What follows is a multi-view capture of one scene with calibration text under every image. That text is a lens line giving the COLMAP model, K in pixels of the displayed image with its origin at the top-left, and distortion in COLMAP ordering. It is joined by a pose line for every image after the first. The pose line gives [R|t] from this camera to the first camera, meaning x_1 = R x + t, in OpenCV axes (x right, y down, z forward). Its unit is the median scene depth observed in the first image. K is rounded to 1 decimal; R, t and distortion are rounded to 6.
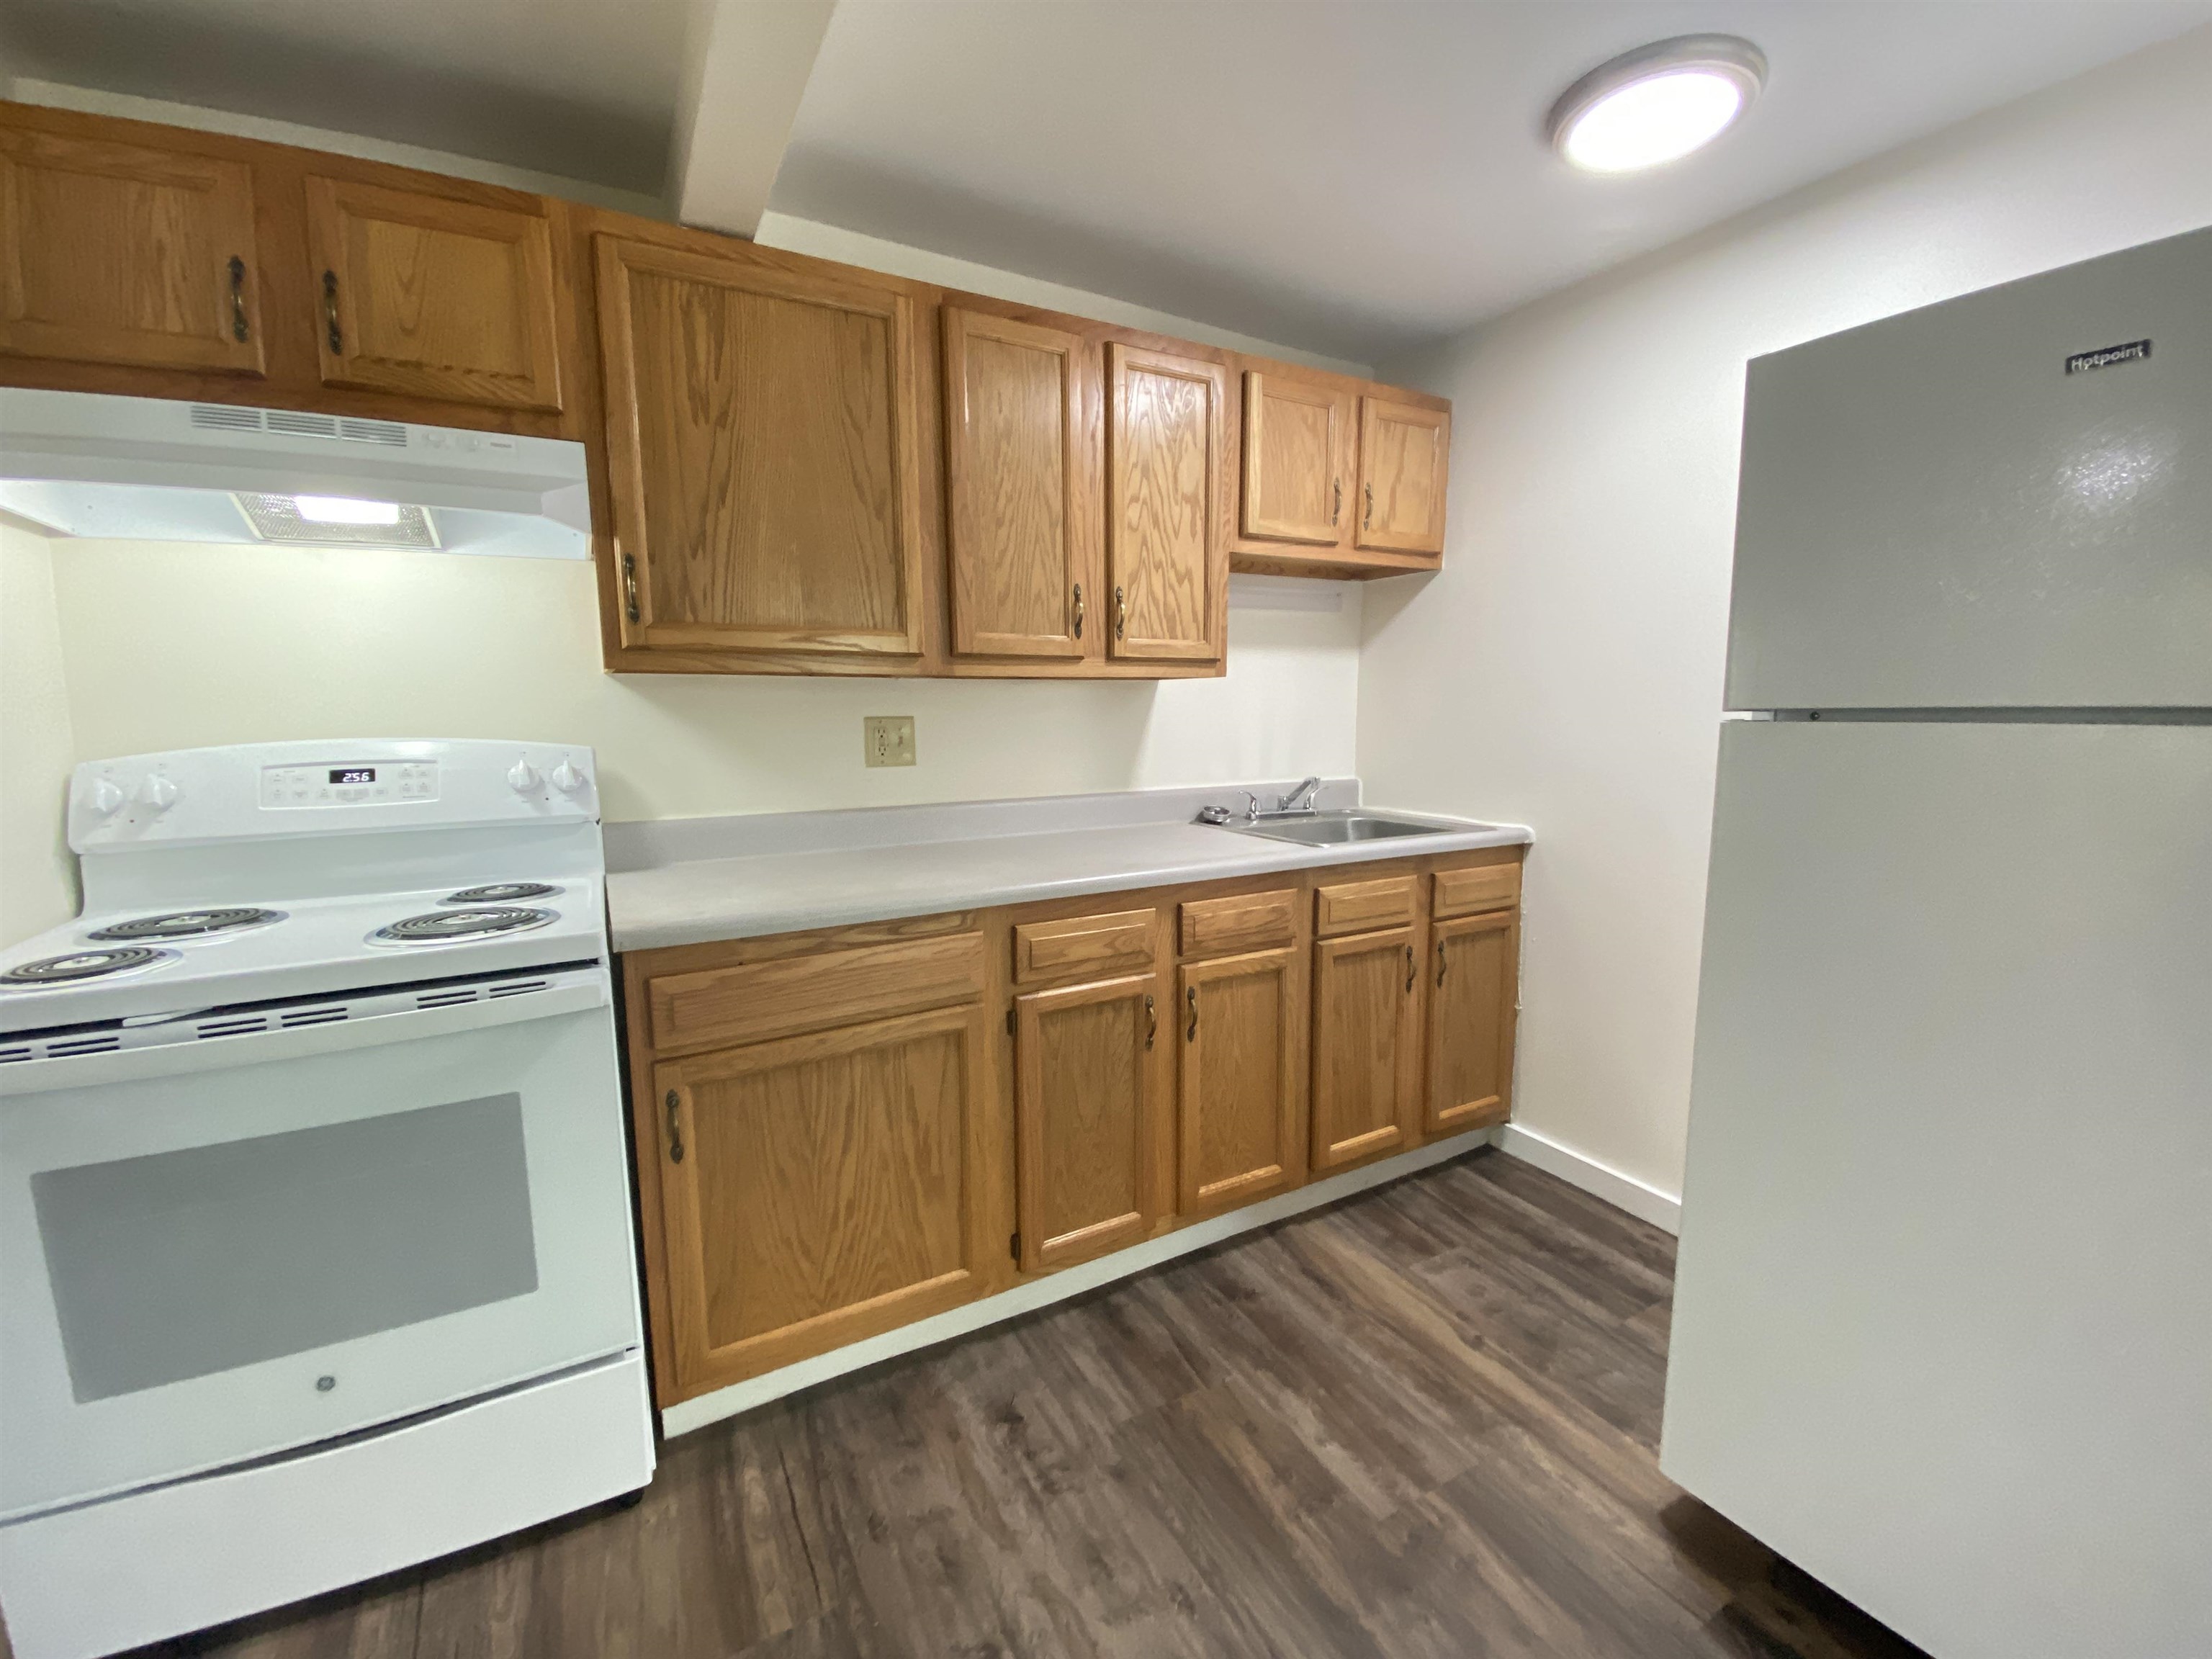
lens RADIAL K [[896.6, 0, 1106.0], [0, 896.6, 829.5], [0, 0, 1]] dist [0.046726, -0.046026]
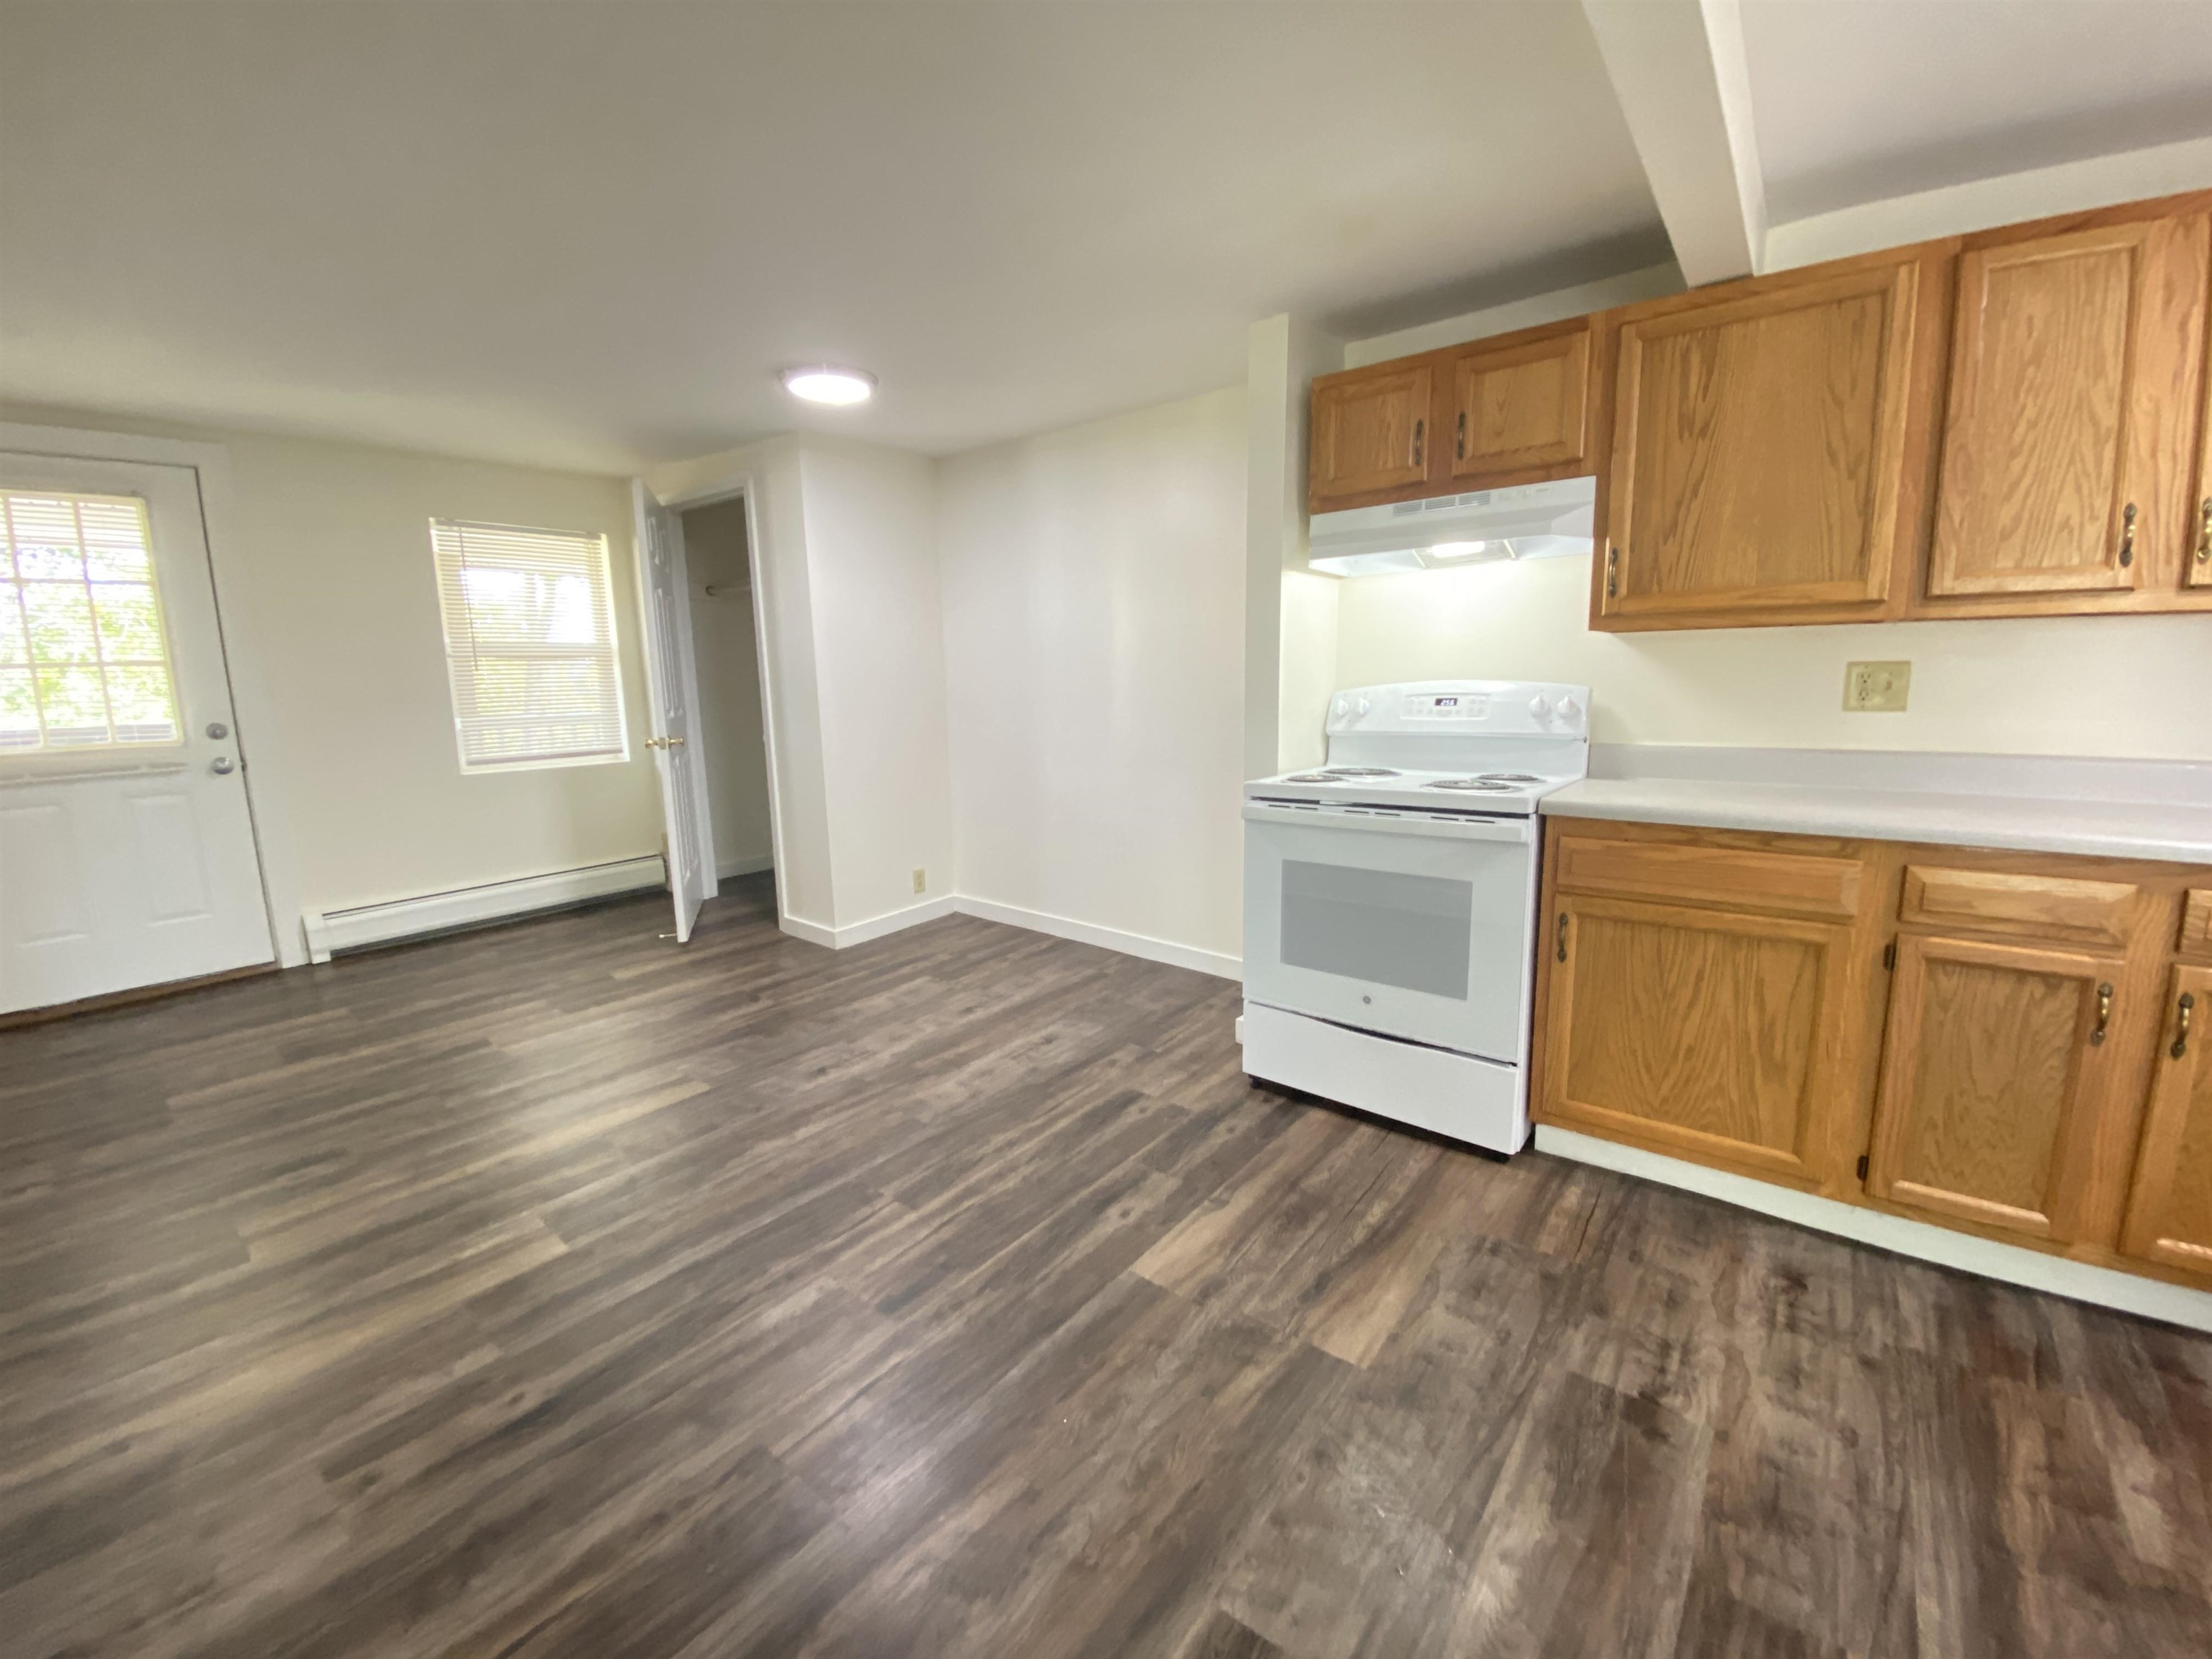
lens RADIAL K [[898.4, 0, 1106.0], [0, 898.4, 829.5], [0, 0, 1]] dist [-0.030164, -0.002695]
pose [[0.400041, 0.146795, -0.904665, 0.444837], [-0.099281, 0.988222, 0.116451, 0.044532], [0.911104, 0.043231, 0.409903, -0.255982]]
